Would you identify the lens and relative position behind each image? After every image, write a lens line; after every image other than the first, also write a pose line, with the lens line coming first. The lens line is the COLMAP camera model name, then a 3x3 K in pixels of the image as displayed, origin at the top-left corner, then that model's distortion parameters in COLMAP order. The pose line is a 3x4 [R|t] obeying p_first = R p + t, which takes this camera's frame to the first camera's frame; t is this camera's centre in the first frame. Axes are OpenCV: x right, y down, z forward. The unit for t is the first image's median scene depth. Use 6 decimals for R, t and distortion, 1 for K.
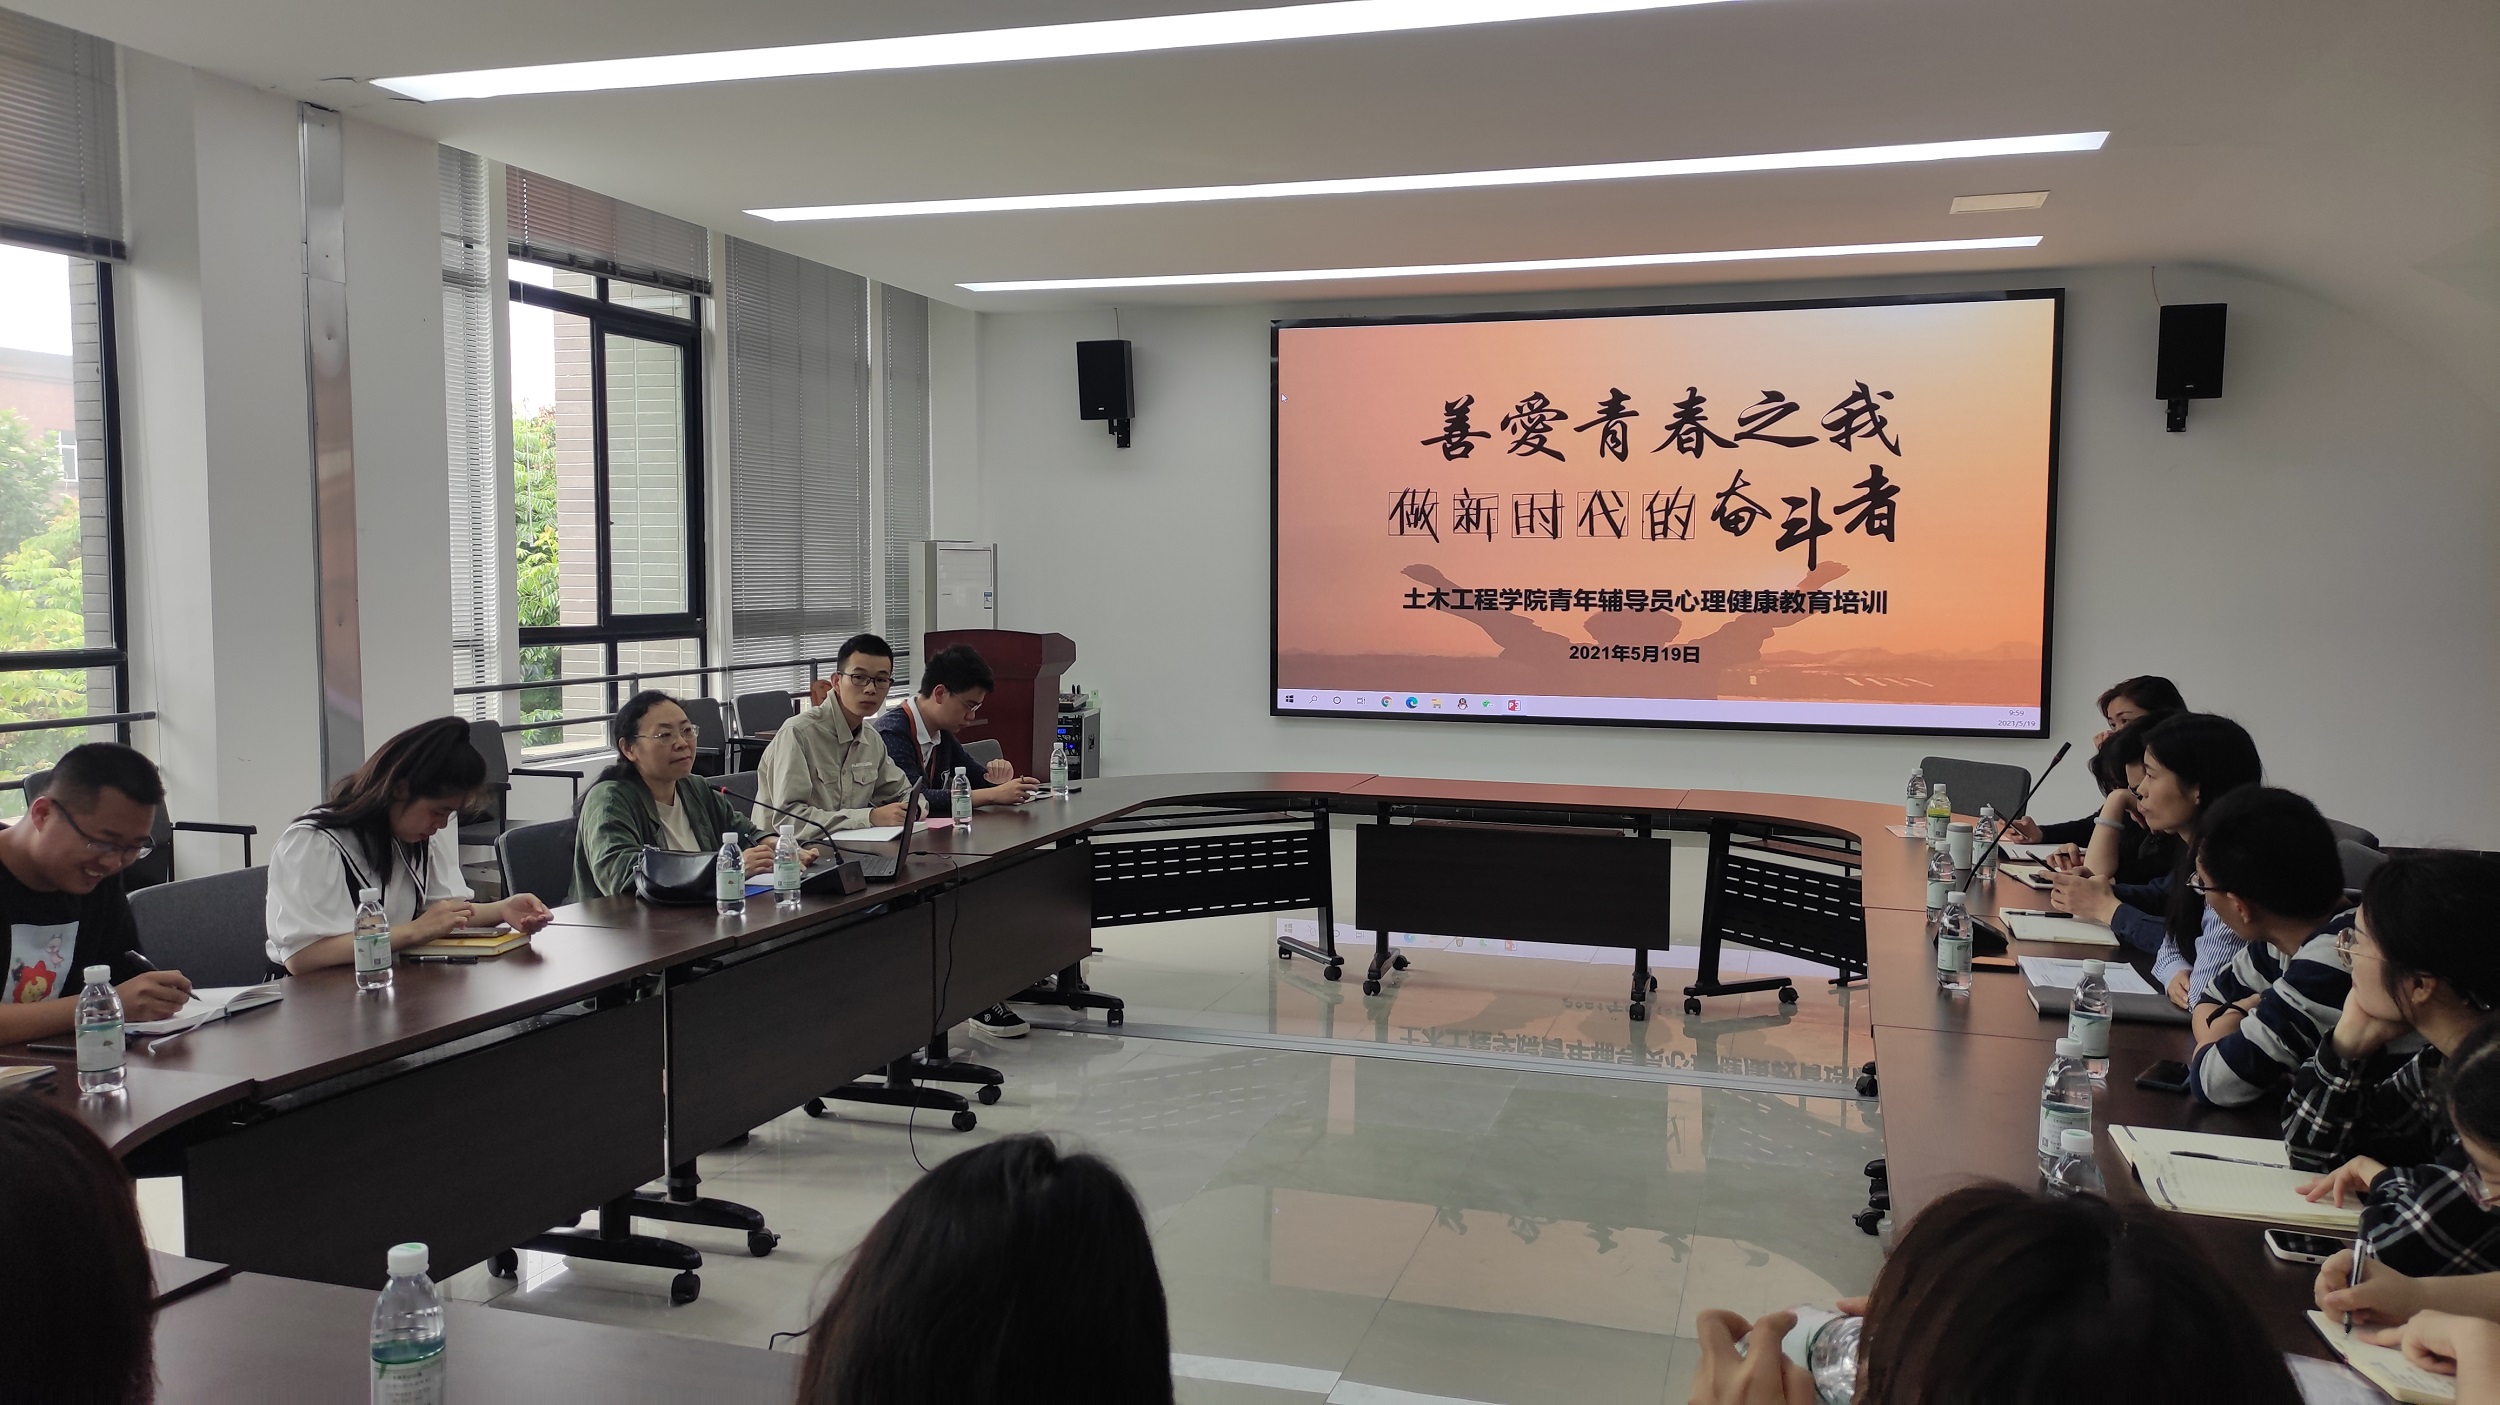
lens RADIAL K [[1849.2, 0, 1250.2], [0, 1849.2, 661.1], [0, 0, 1]] dist [0.046317, -0.086612]
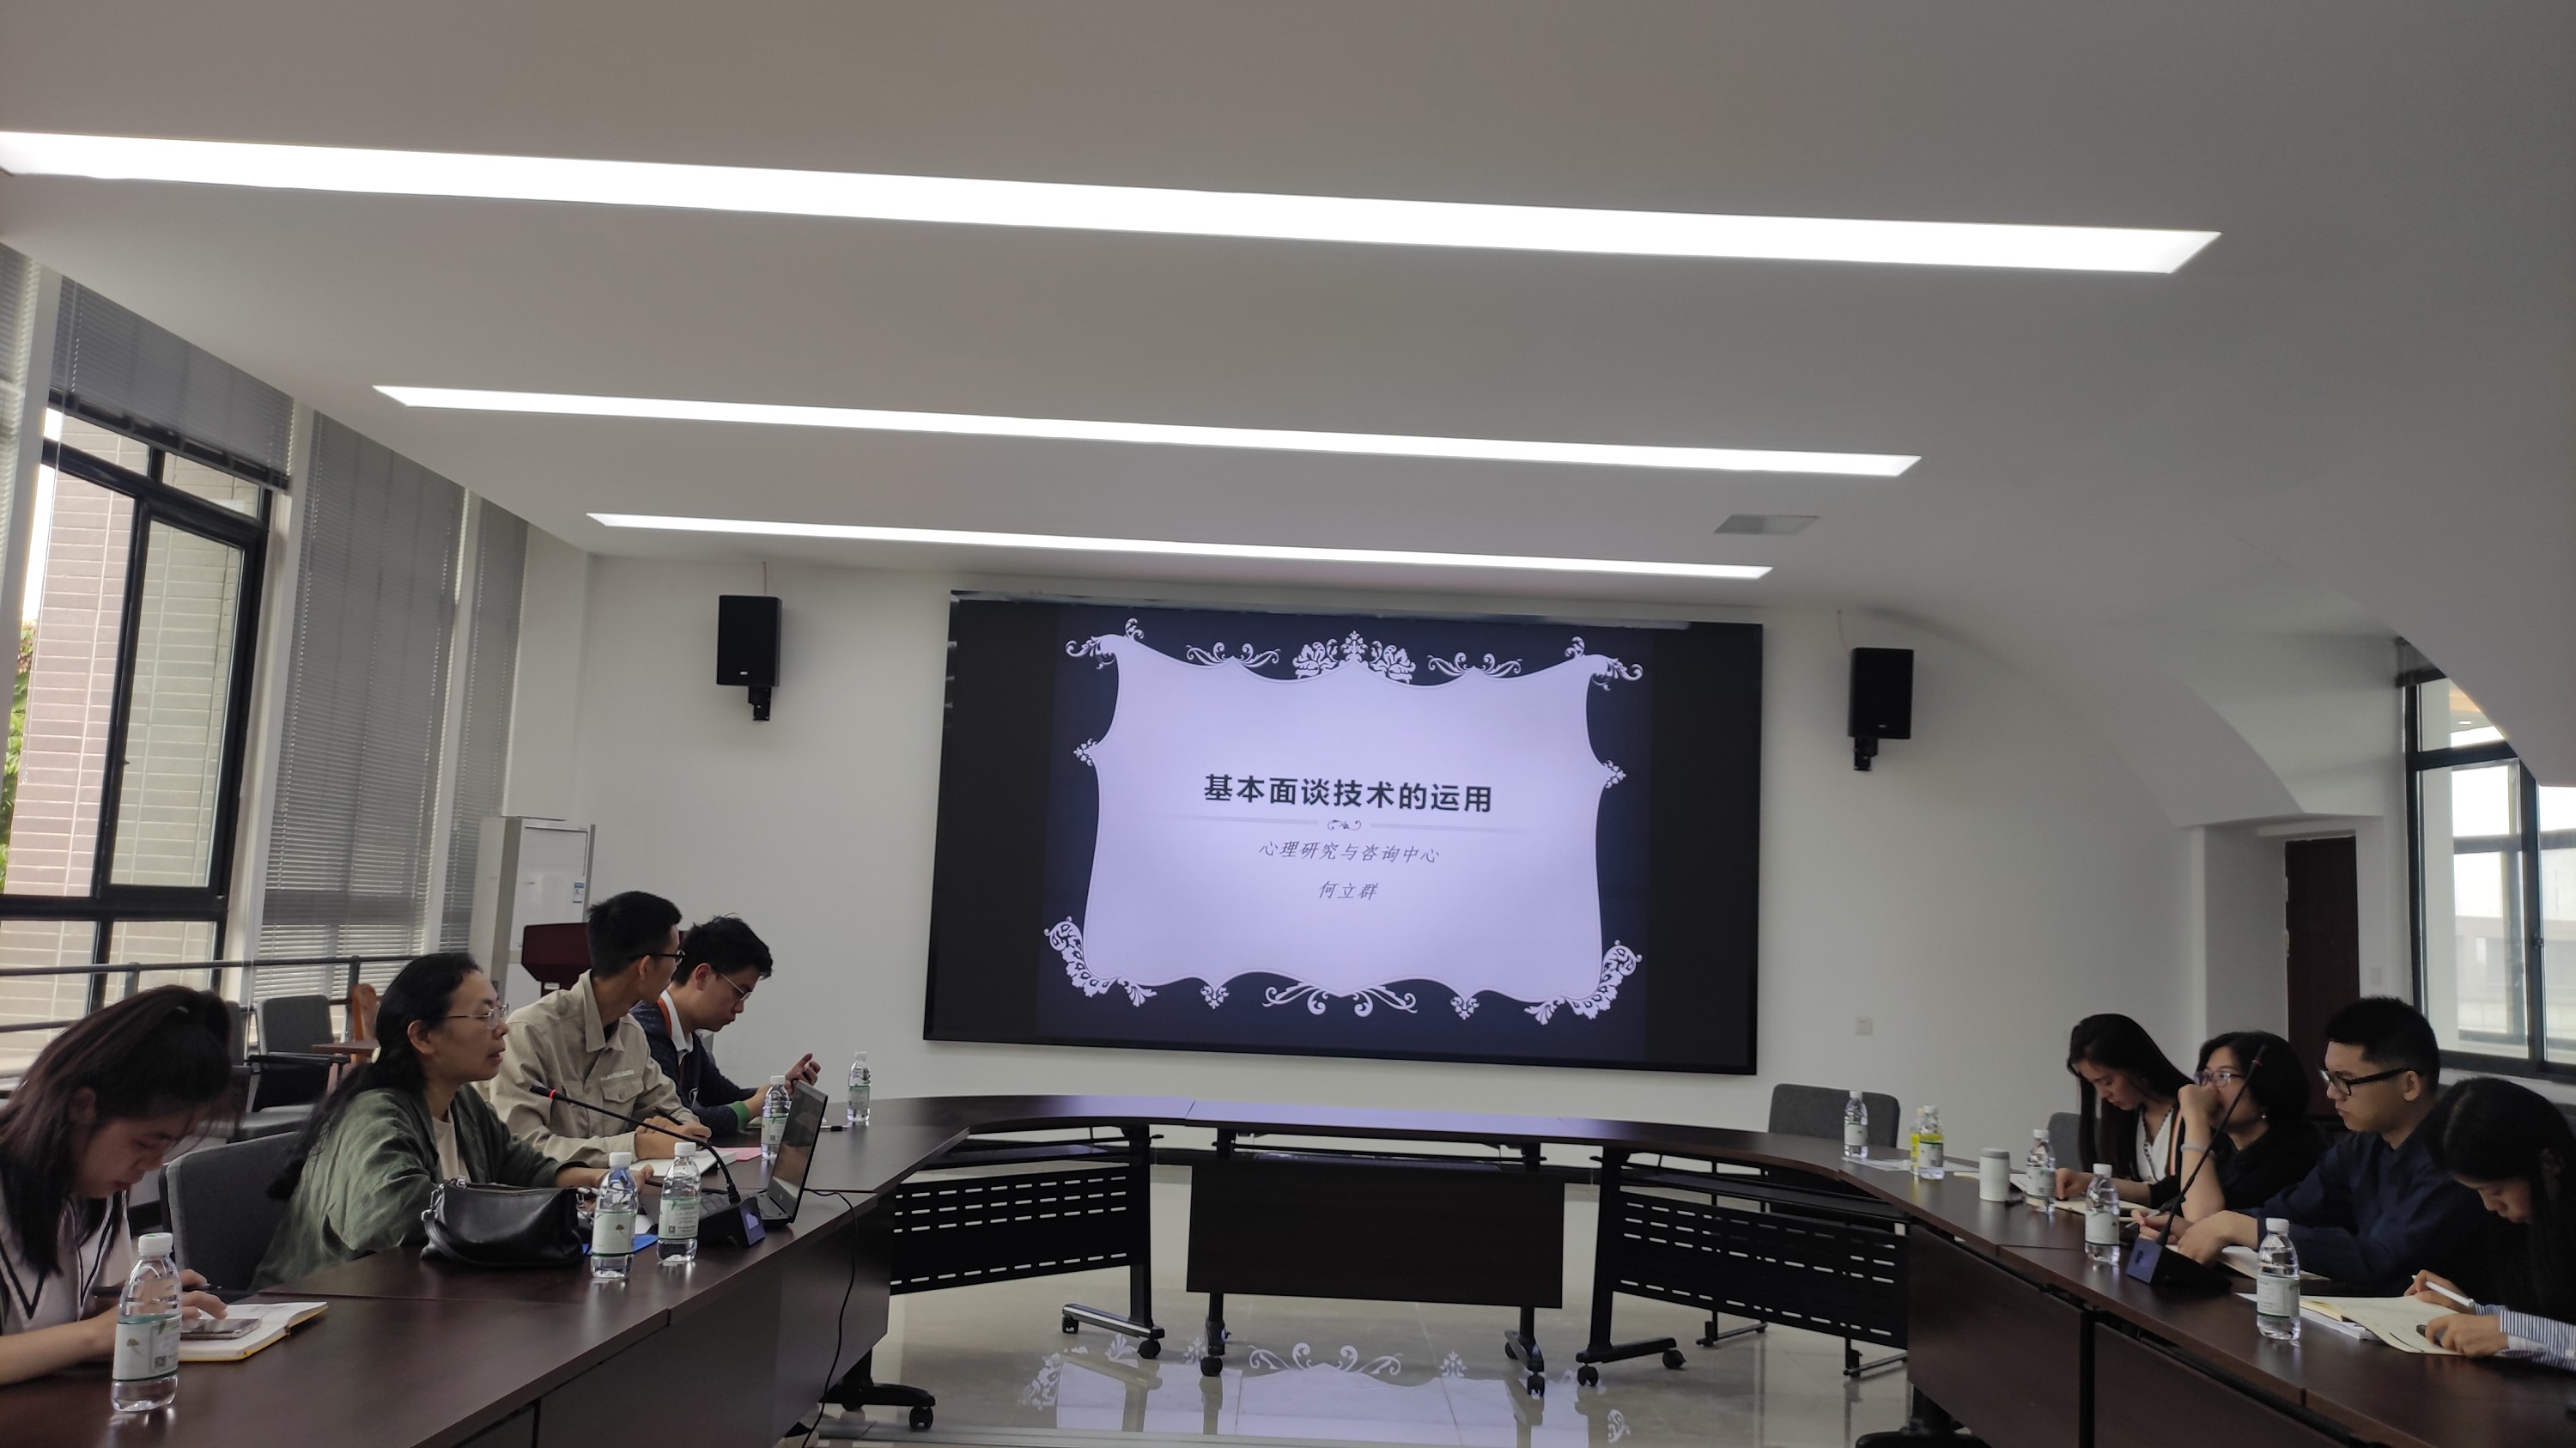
lens RADIAL K [[1905.6, 0, 1288.2], [0, 1905.6, 681.3], [0, 0, 1]] dist [0.046317, -0.086612]
pose [[0.951025, 0.073745, 0.300190, -0.128501], [-0.022021, 0.984822, -0.172168, 0.017439], [-0.308330, 0.157125, 0.938213, 0.110591]]
